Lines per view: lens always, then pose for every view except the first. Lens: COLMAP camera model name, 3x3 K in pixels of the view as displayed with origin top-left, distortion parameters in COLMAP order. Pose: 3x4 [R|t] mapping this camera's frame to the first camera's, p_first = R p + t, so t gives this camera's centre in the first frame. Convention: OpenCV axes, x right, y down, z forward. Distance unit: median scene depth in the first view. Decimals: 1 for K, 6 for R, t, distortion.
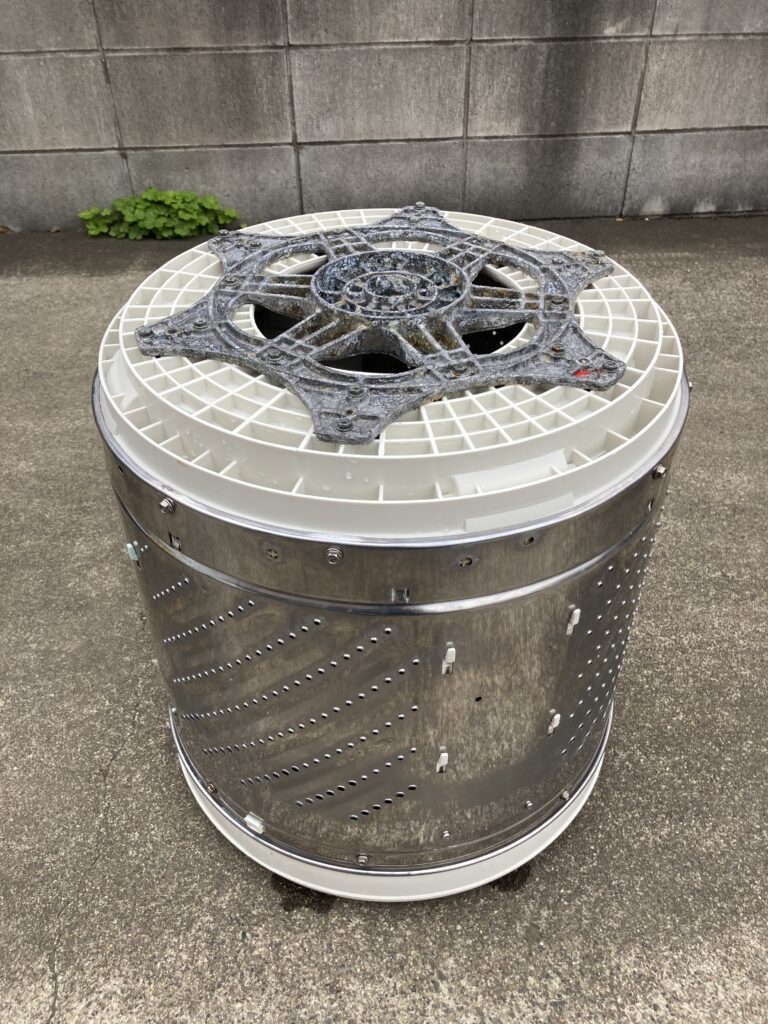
lens RADIAL K [[841.4, 0, 391.5], [0, 841.4, 517.4], [0, 0, 1]] dist [0.014385, -0.001644]
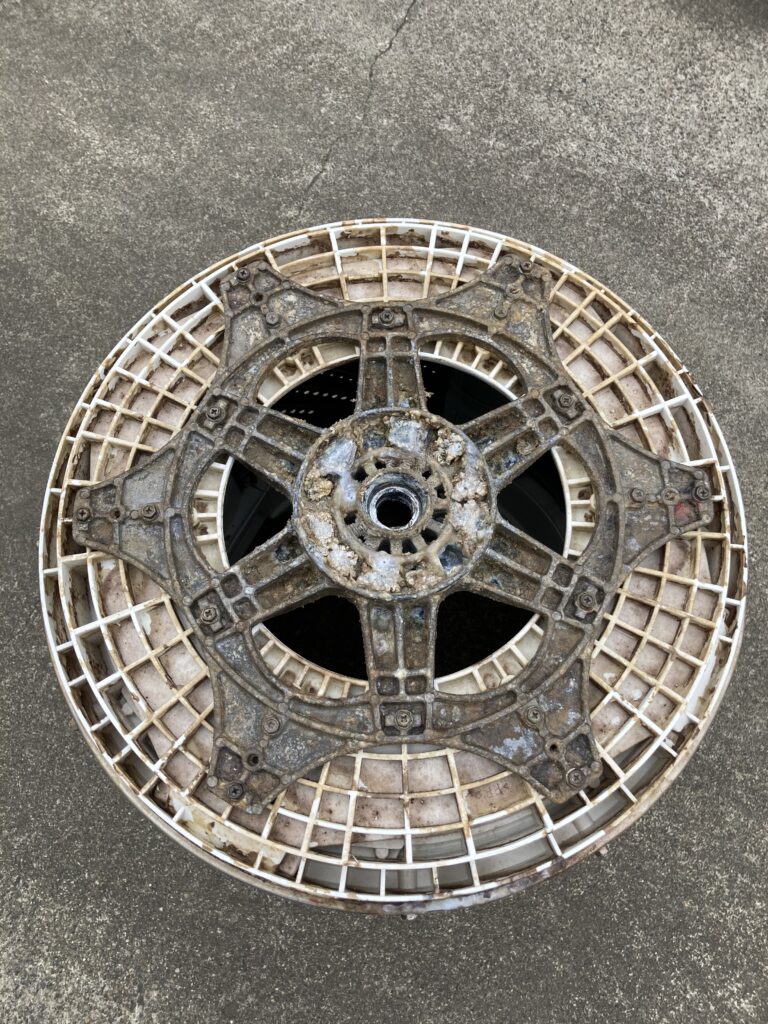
lens RADIAL K [[841.4, 0, 391.5], [0, 841.4, 517.4], [0, 0, 1]] dist [0.014385, -0.001644]
pose [[0.881152, 0.455233, -0.127803, 0.205181], [-0.314811, 0.766508, 0.559786, -0.719490], [0.352795, -0.453023, 0.818722, 0.457596]]
